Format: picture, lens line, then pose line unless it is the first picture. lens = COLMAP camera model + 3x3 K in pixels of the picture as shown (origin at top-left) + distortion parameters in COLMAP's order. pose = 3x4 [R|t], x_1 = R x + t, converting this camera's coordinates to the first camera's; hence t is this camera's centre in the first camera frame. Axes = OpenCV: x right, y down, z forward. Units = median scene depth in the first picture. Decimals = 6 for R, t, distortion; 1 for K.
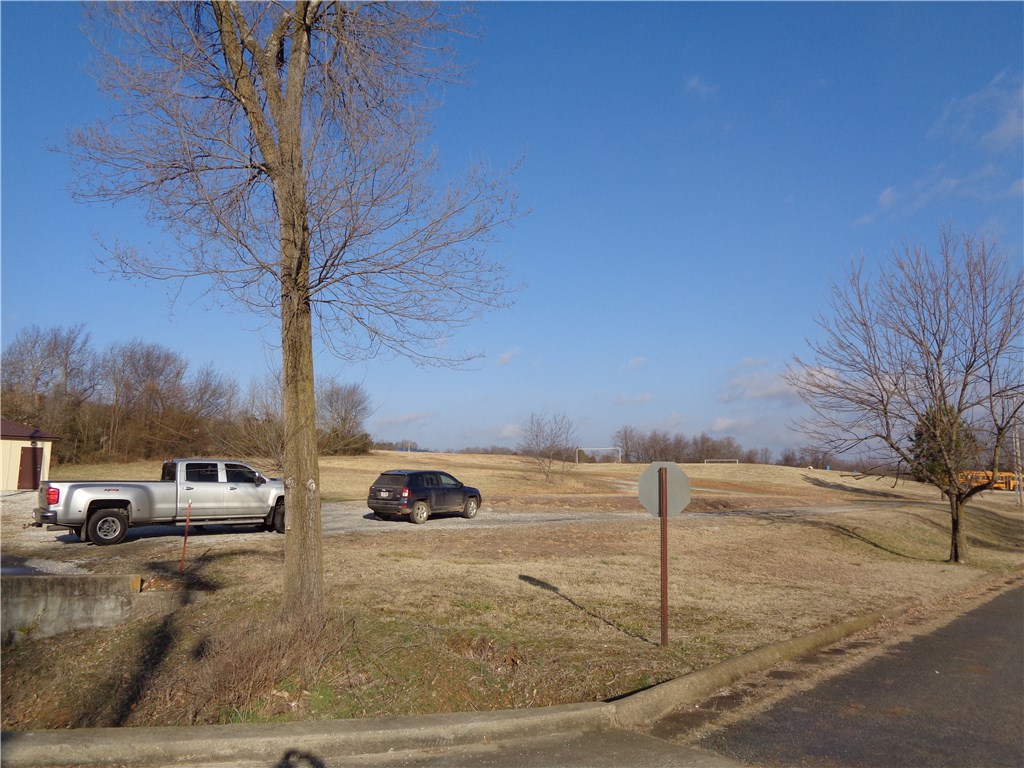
lens RADIAL K [[759.7, 0, 513.2], [0, 759.7, 385.4], [0, 0, 1]] dist [-0.008646, 0.010952]
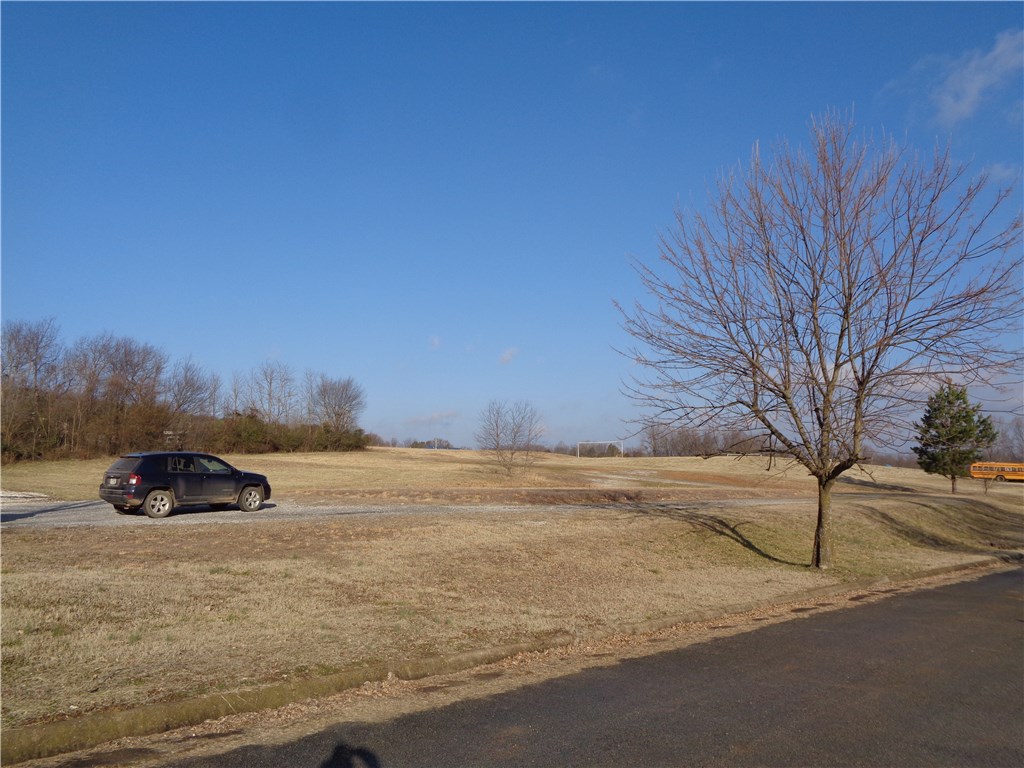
lens RADIAL K [[759.7, 0, 511.0], [0, 759.7, 382.3], [0, 0, 1]] dist [-0.008646, 0.010952]
pose [[0.998240, -0.013551, -0.057737, 0.160366], [0.013467, 0.999908, -0.001852, 0.024326], [0.057756, 0.001071, 0.998330, 0.118960]]
